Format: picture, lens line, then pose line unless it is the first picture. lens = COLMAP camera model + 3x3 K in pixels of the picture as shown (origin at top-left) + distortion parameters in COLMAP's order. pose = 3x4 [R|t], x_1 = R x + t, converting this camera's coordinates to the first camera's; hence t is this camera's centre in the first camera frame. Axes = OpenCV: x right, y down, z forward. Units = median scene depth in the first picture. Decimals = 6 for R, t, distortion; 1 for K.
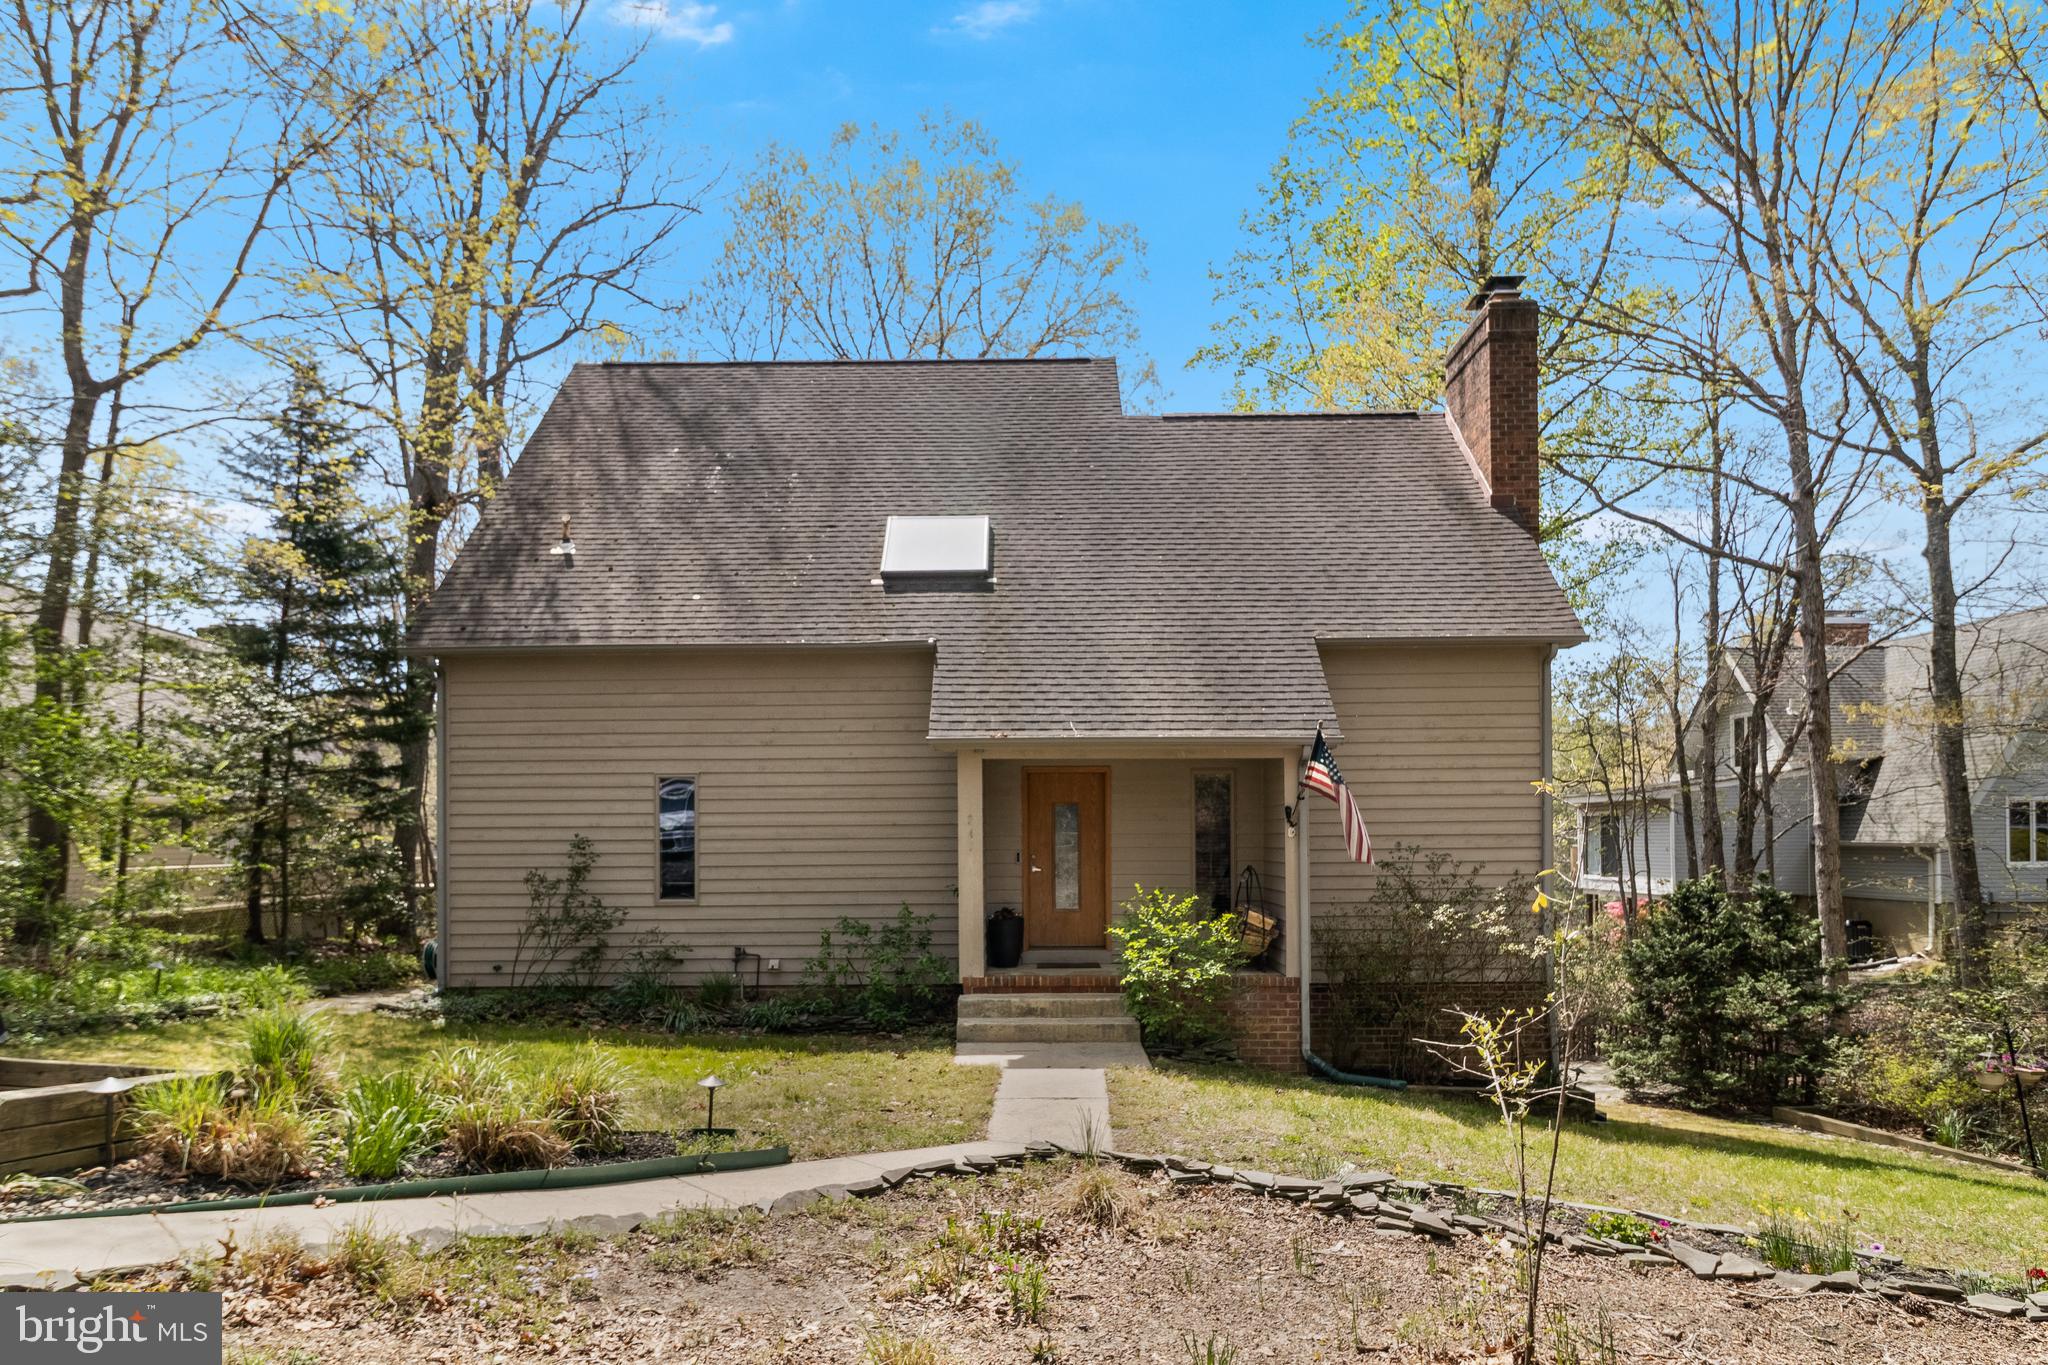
lens RADIAL K [[1207.3, 0, 1024.0], [0, 1207.3, 682.5], [0, 0, 1]] dist [0.003249, -0.002627]
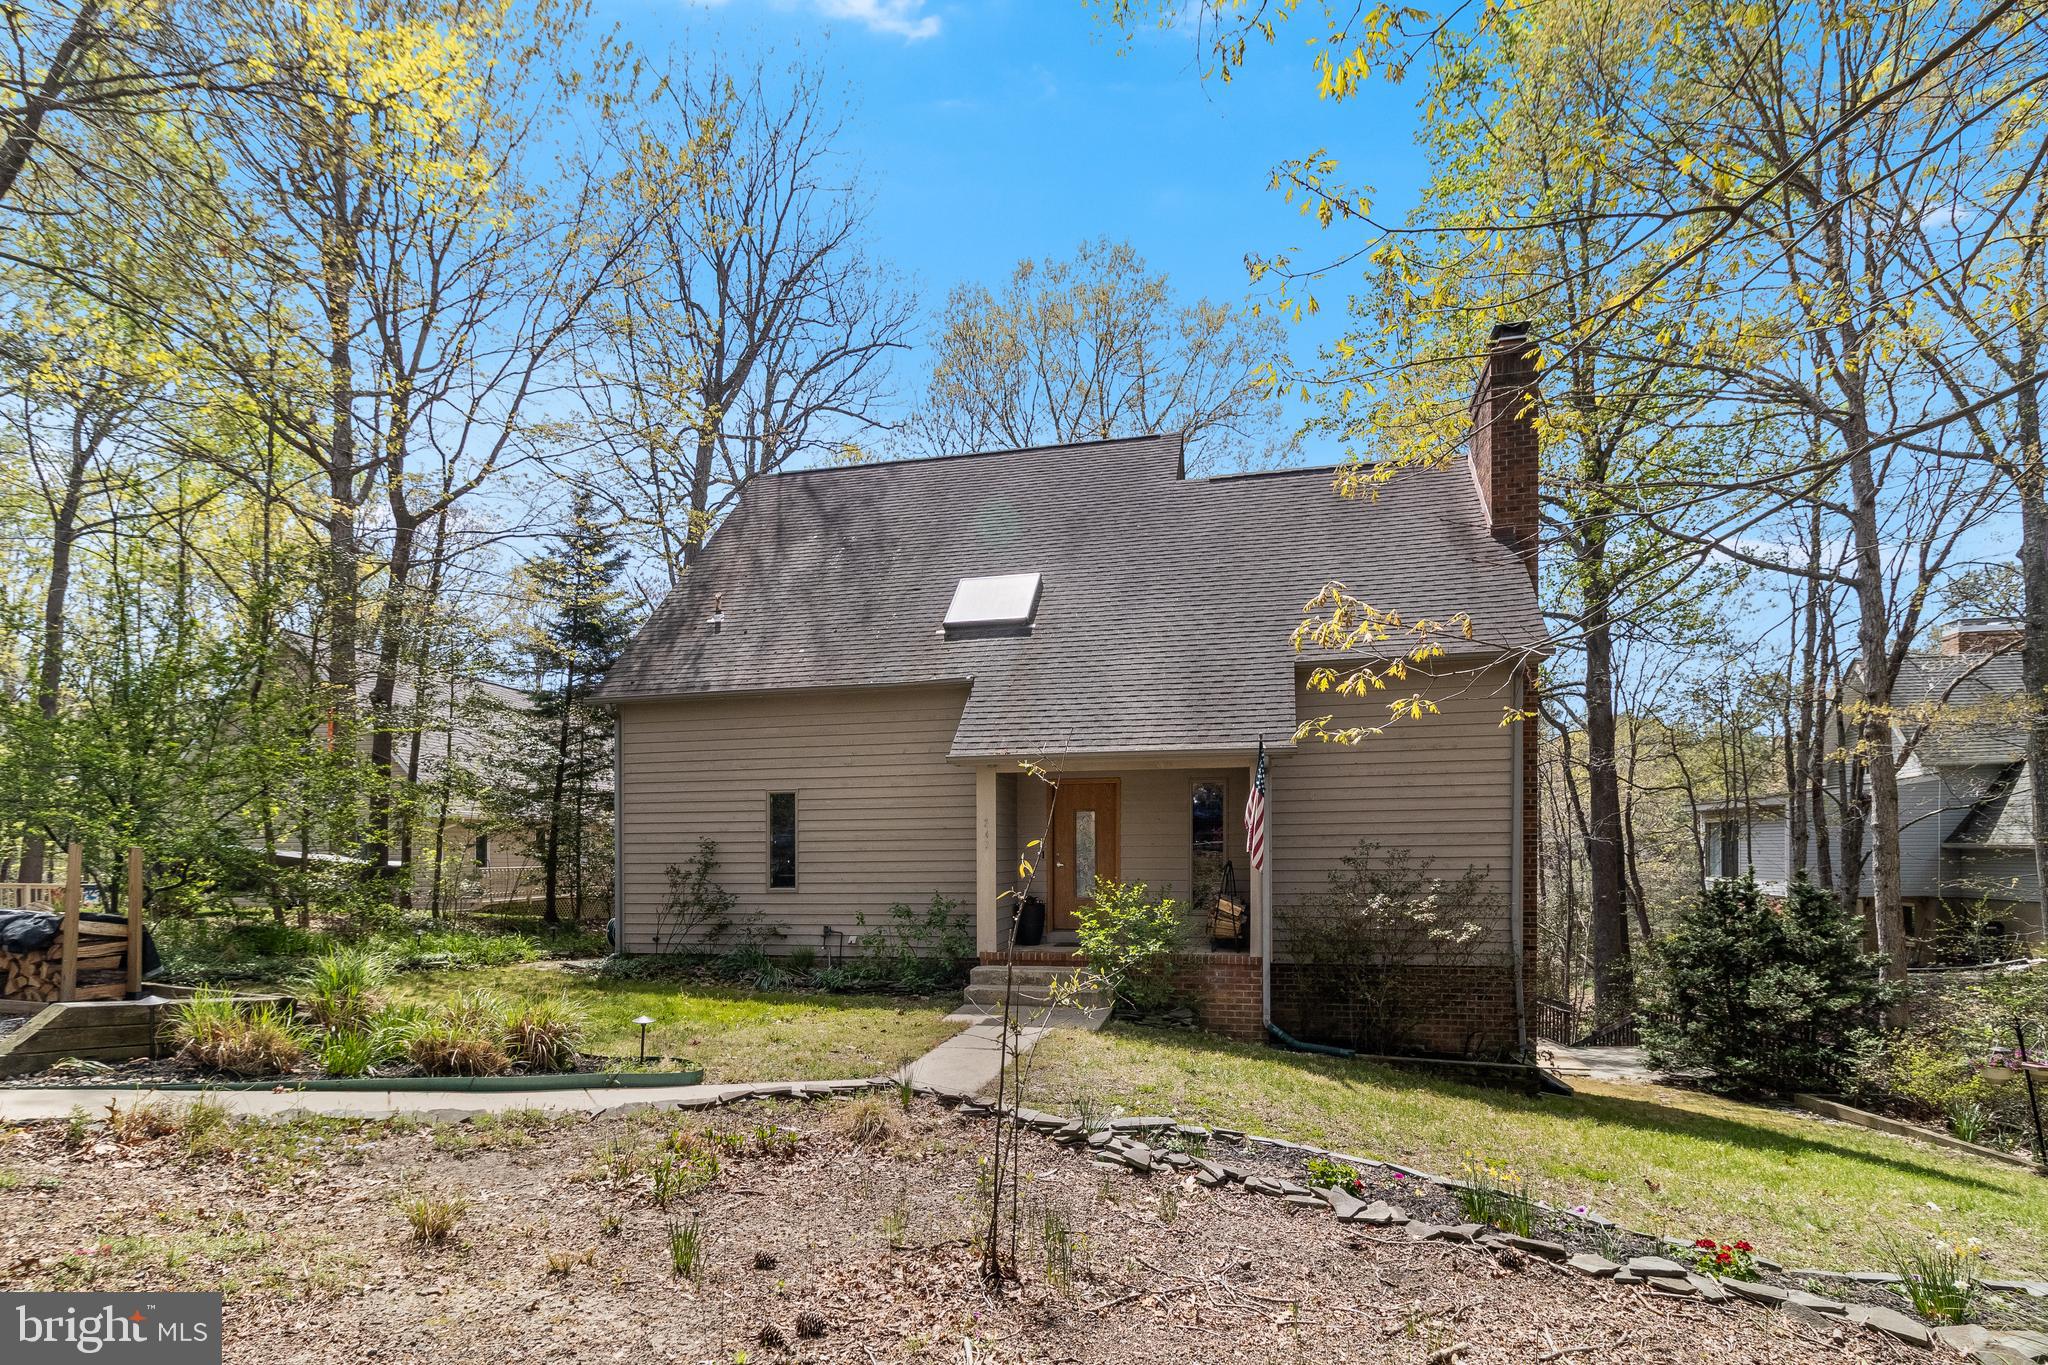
lens RADIAL K [[996.8, 0, 1024.0], [0, 996.8, 735.7], [0, 0, 1]] dist [-0.000148, 0.000626]
pose [[0.976626, -0.027921, -0.213127, 0.194155], [0.030990, 0.999458, 0.011073, 0.014997], [0.212702, -0.017419, 0.976962, 0.027945]]
